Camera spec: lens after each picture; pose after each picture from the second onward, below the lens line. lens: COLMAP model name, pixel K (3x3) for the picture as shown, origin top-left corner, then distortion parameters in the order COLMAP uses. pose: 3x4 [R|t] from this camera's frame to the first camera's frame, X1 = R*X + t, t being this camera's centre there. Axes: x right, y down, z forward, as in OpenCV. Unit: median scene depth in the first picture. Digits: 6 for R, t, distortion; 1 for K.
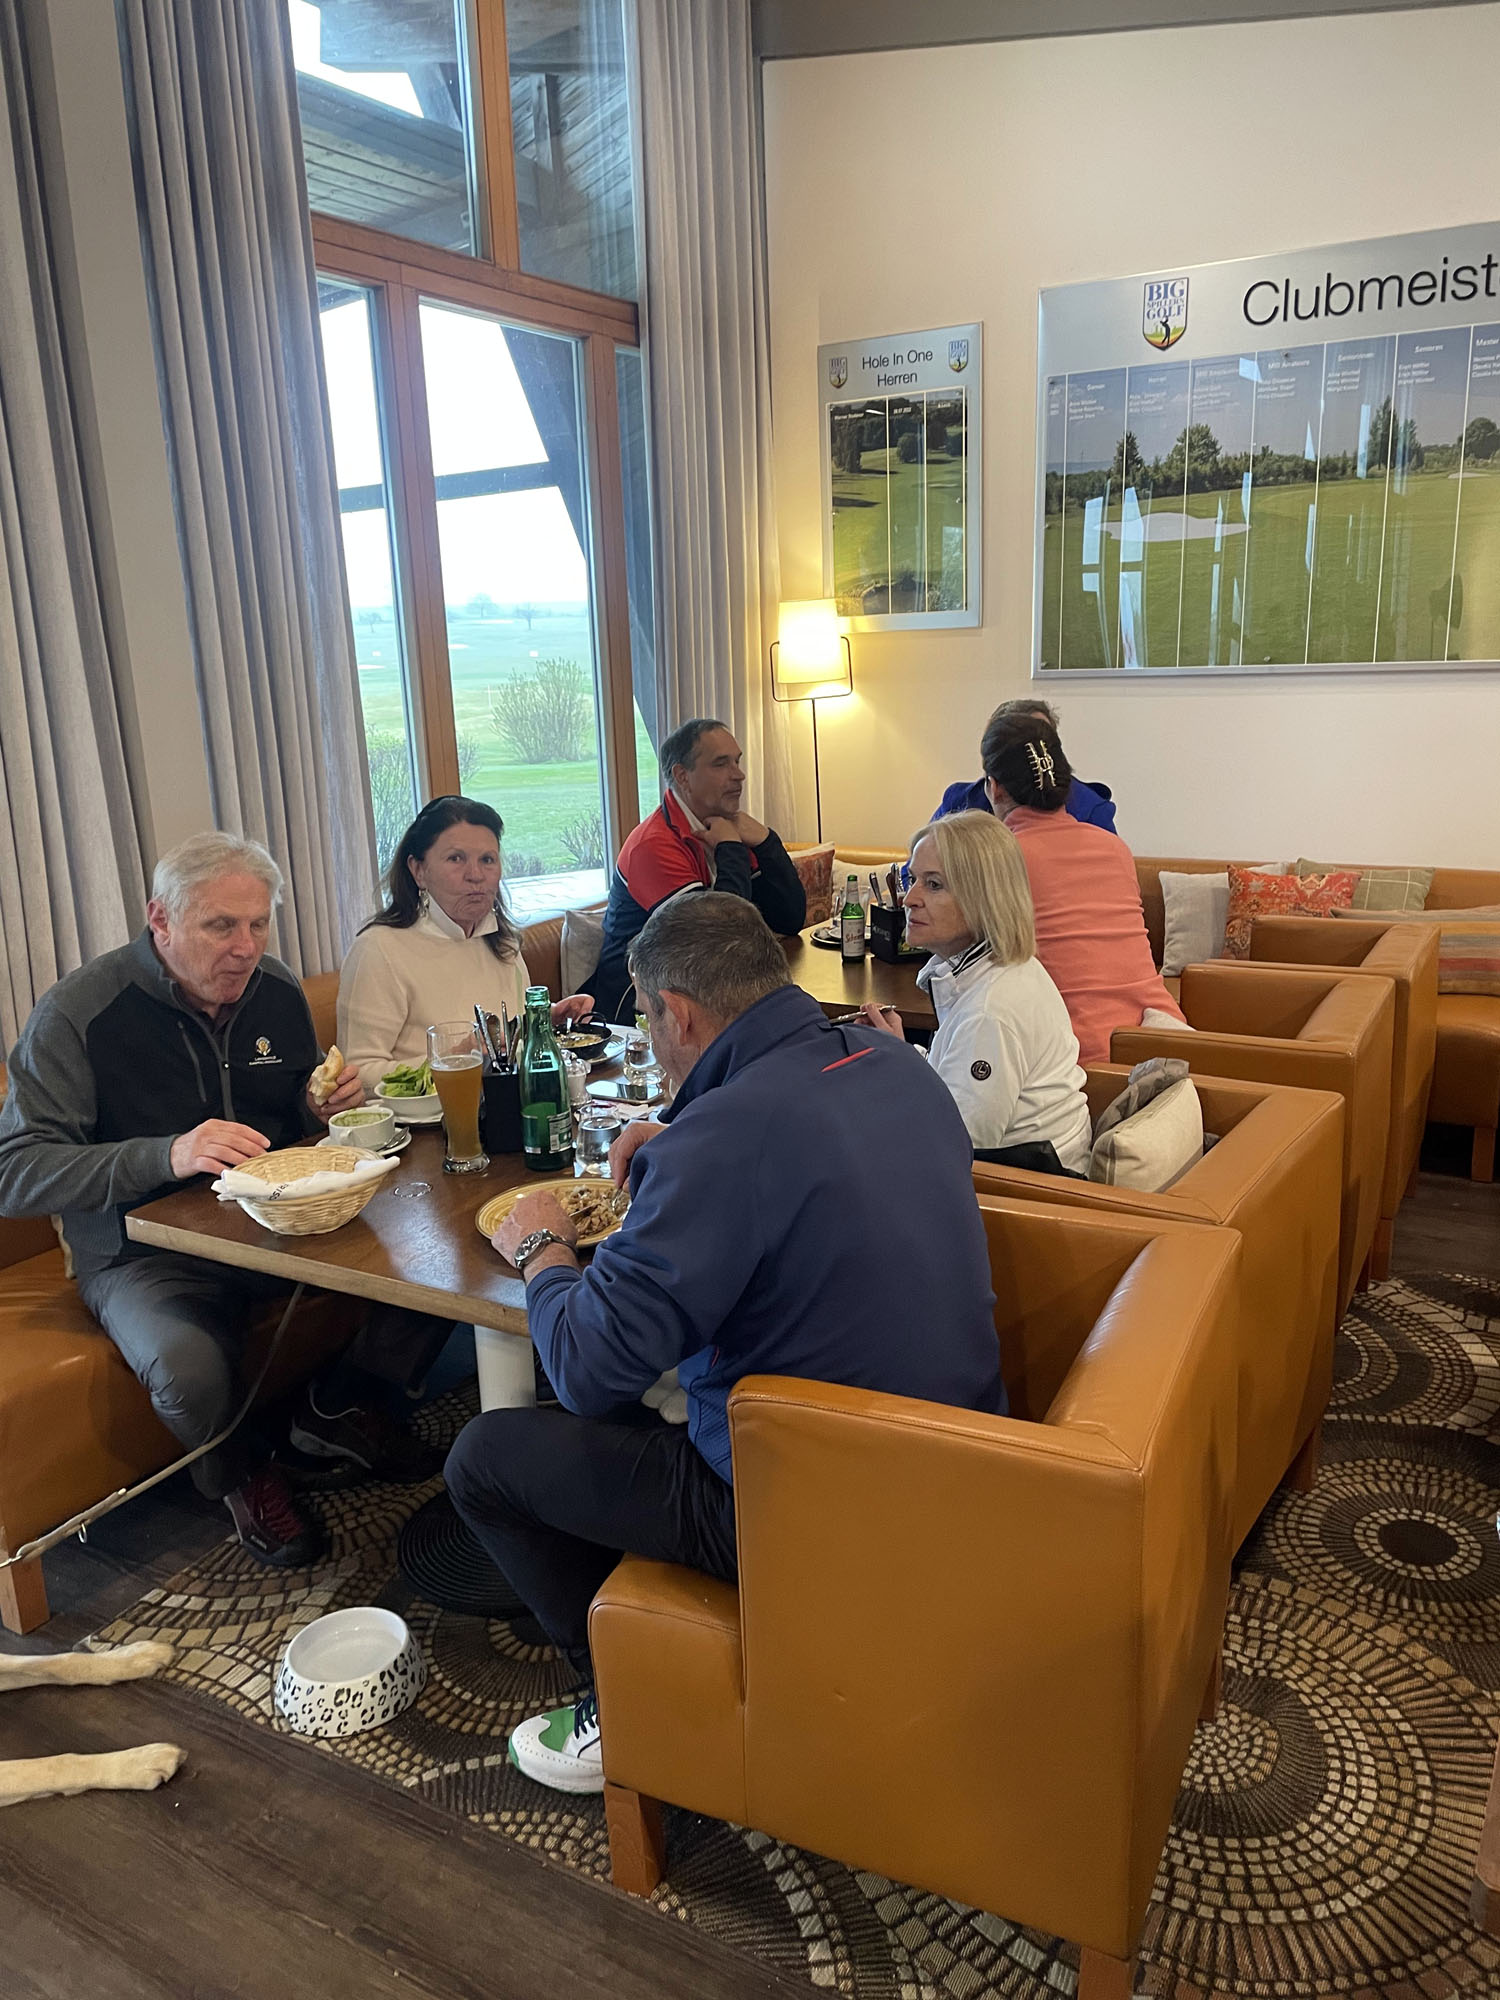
lens RADIAL K [[1574.8, 0, 722.7], [0, 1574.8, 1001.4], [0, 0, 1]] dist [0.080194, -0.098353]
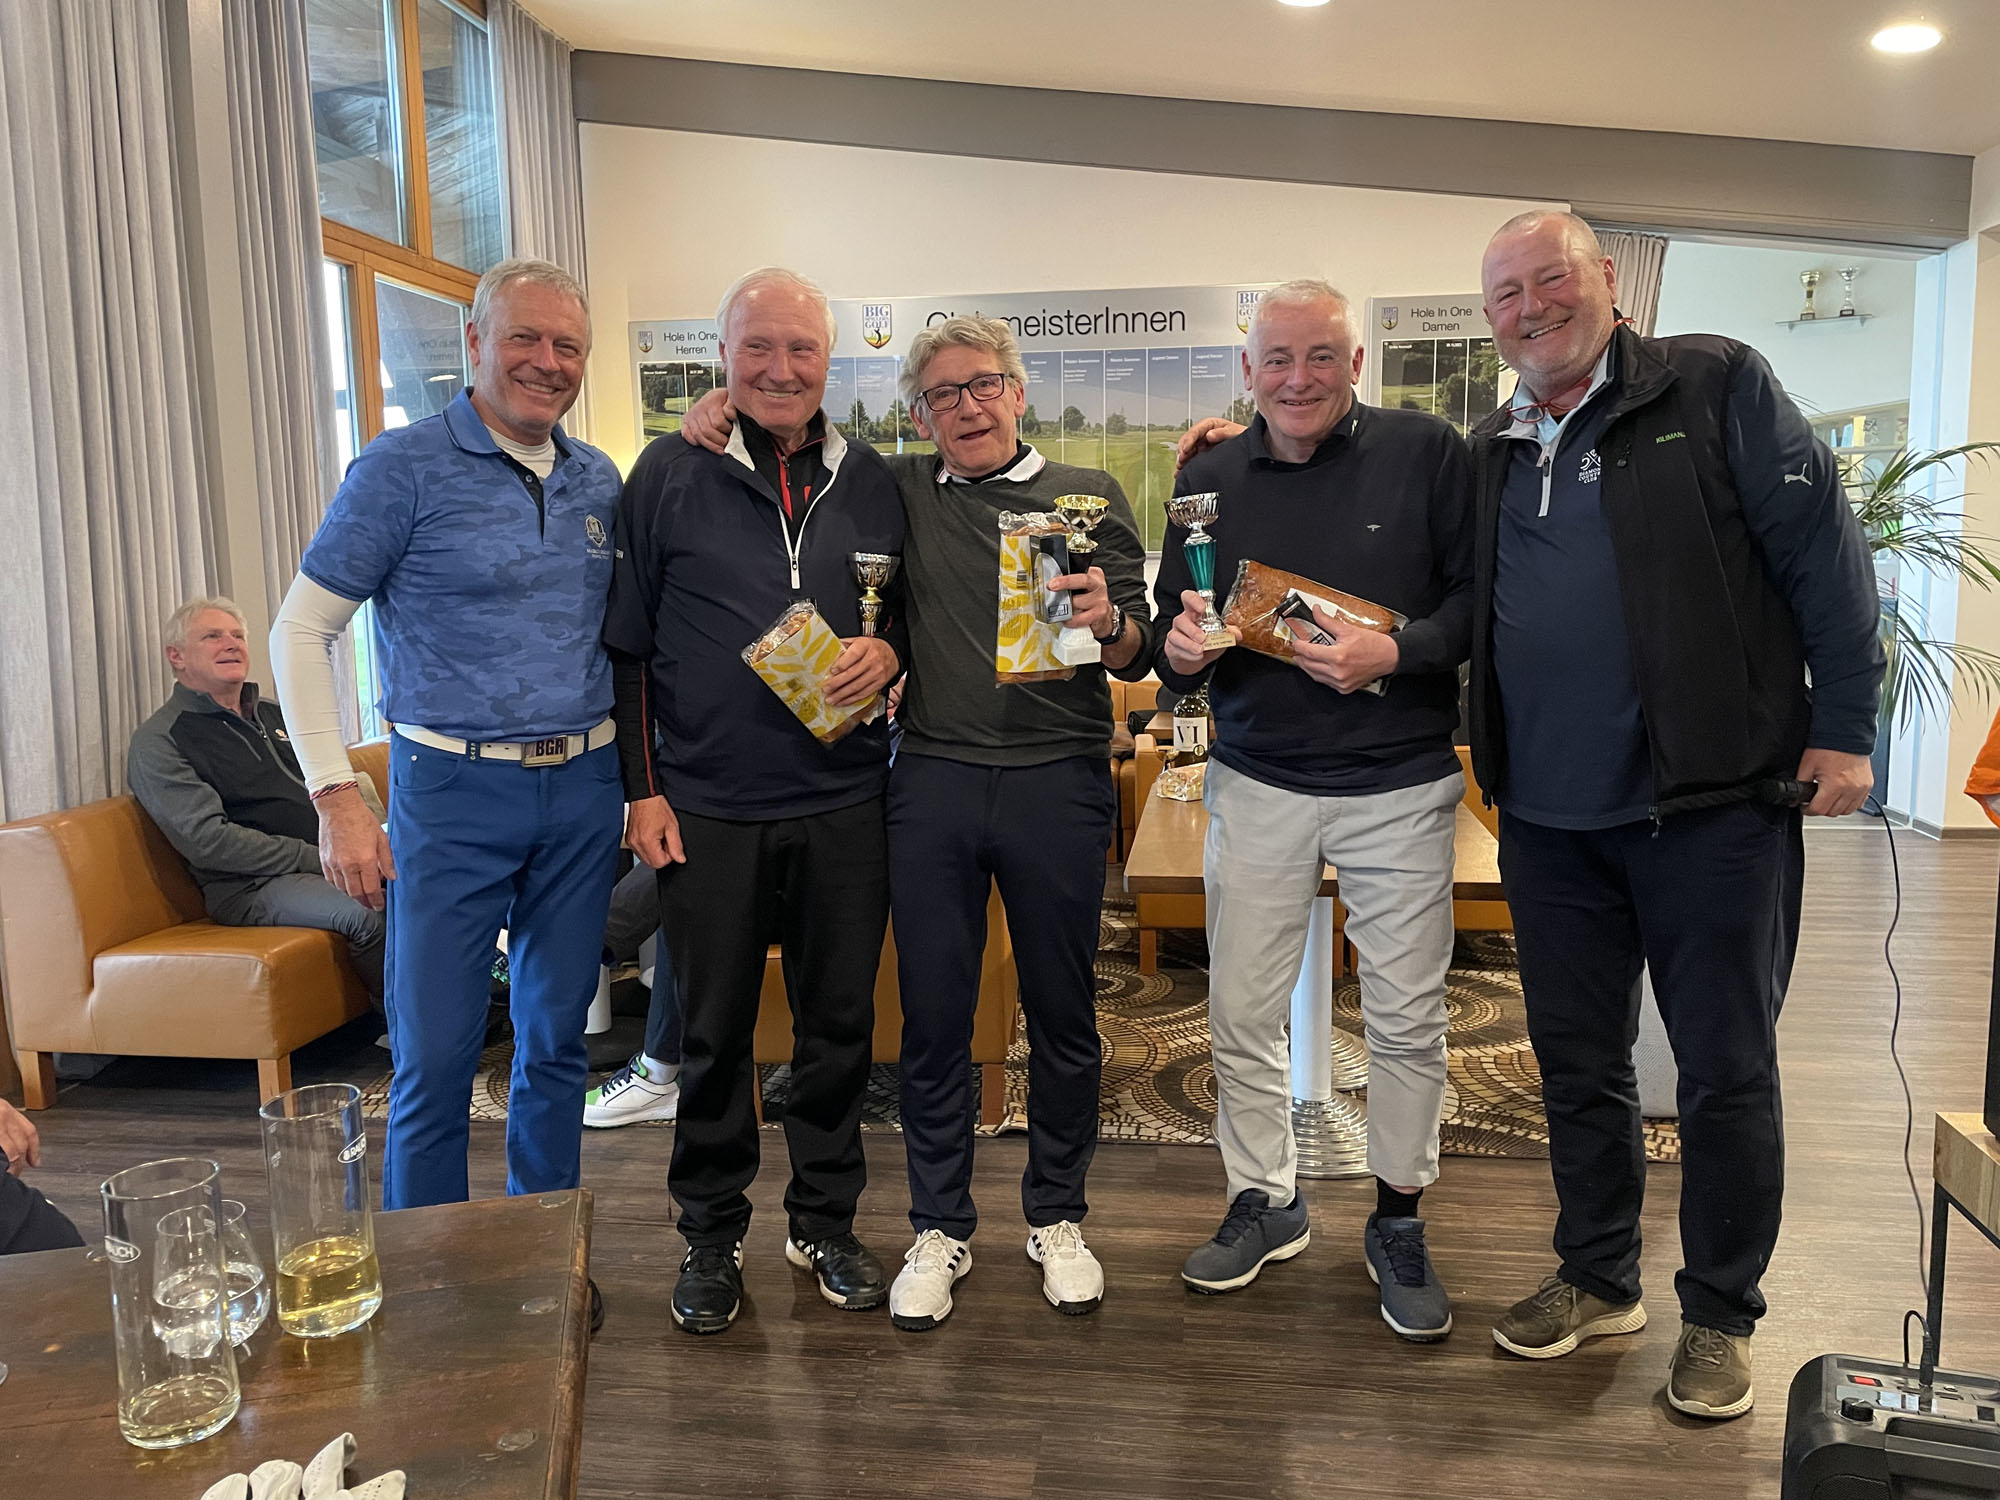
lens RADIAL K [[1600.7, 0, 1000.0], [0, 1600.7, 750.0], [0, 0, 1]] dist [0.089613, -0.126442]
pose [[0.915241, -0.026712, 0.402020, -0.235067], [0.074585, 0.991787, -0.103901, 0.134330], [-0.395943, 0.125079, 0.909717, -0.378818]]
